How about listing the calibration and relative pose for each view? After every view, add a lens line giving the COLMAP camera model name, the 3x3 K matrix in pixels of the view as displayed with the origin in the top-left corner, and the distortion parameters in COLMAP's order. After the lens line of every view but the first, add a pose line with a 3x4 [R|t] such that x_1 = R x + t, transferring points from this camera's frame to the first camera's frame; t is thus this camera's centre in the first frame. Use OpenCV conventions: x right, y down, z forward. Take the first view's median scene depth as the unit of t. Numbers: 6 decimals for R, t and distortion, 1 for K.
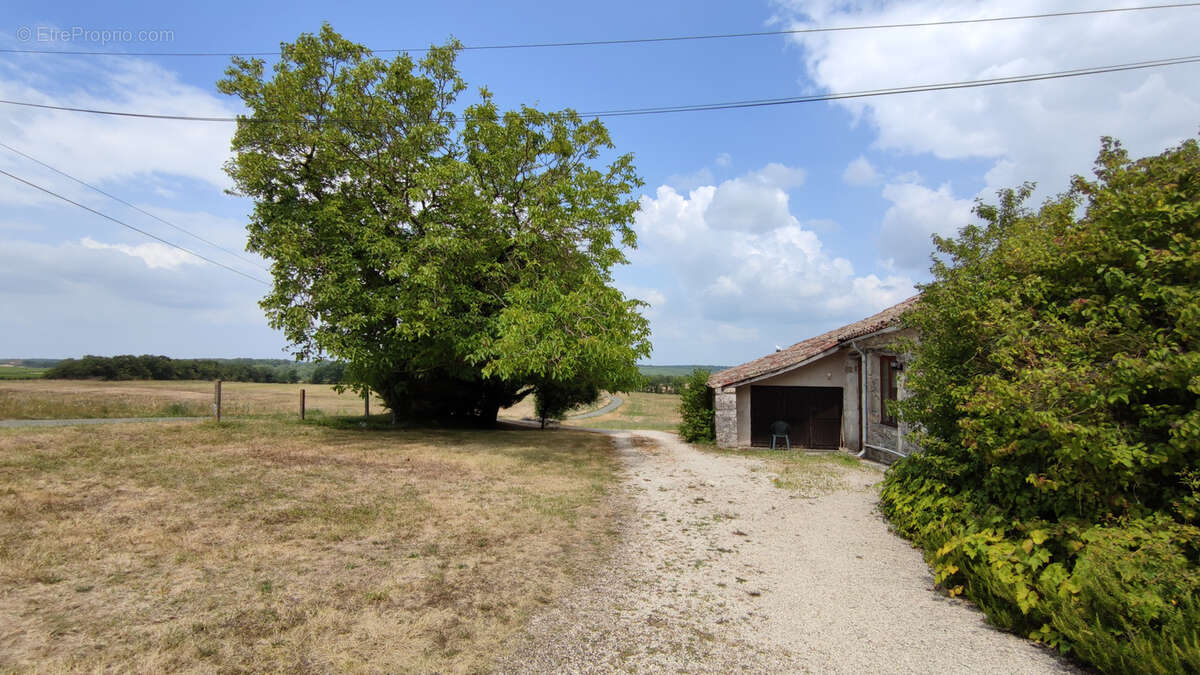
lens RADIAL K [[546.1, 0, 599.4], [0, 546.1, 342.1], [0, 0, 1]] dist [-0.000194, -0.000660]
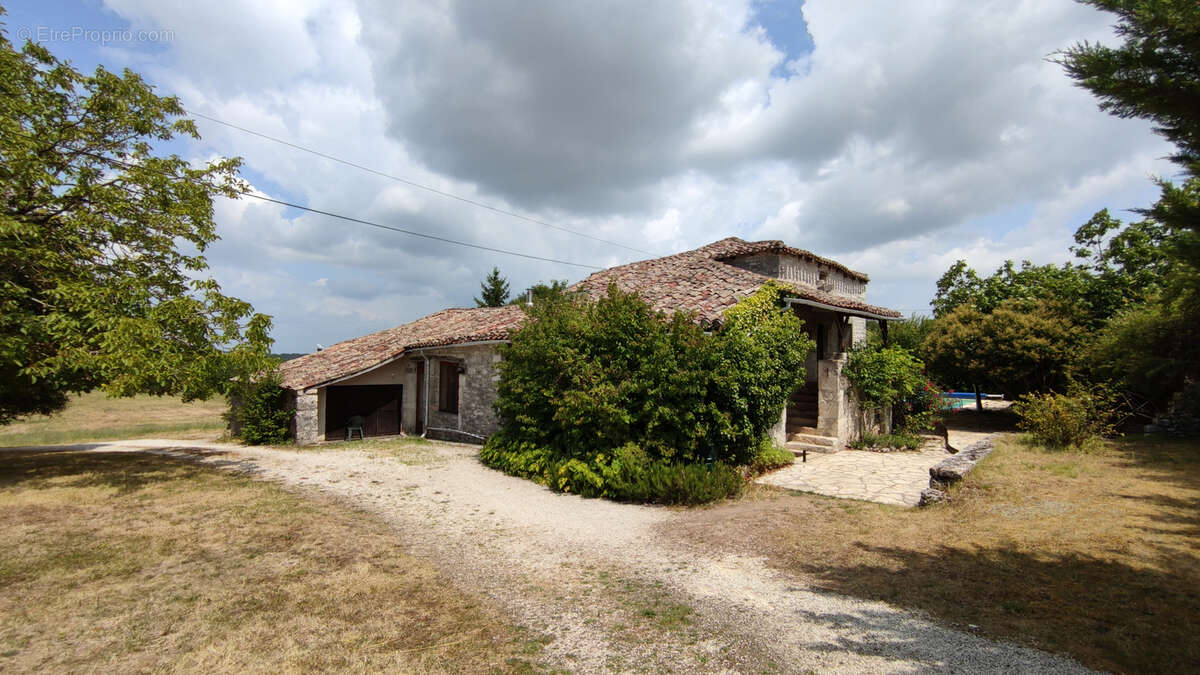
lens RADIAL K [[546.1, 0, 598.5], [0, 546.1, 339.2], [0, 0, 1]] dist [-0.000194, -0.000660]
pose [[0.598843, 0.021541, 0.800577, -0.302449], [-0.040304, 0.999182, 0.003264, -0.044482], [-0.799852, -0.034221, 0.599221, -0.111733]]
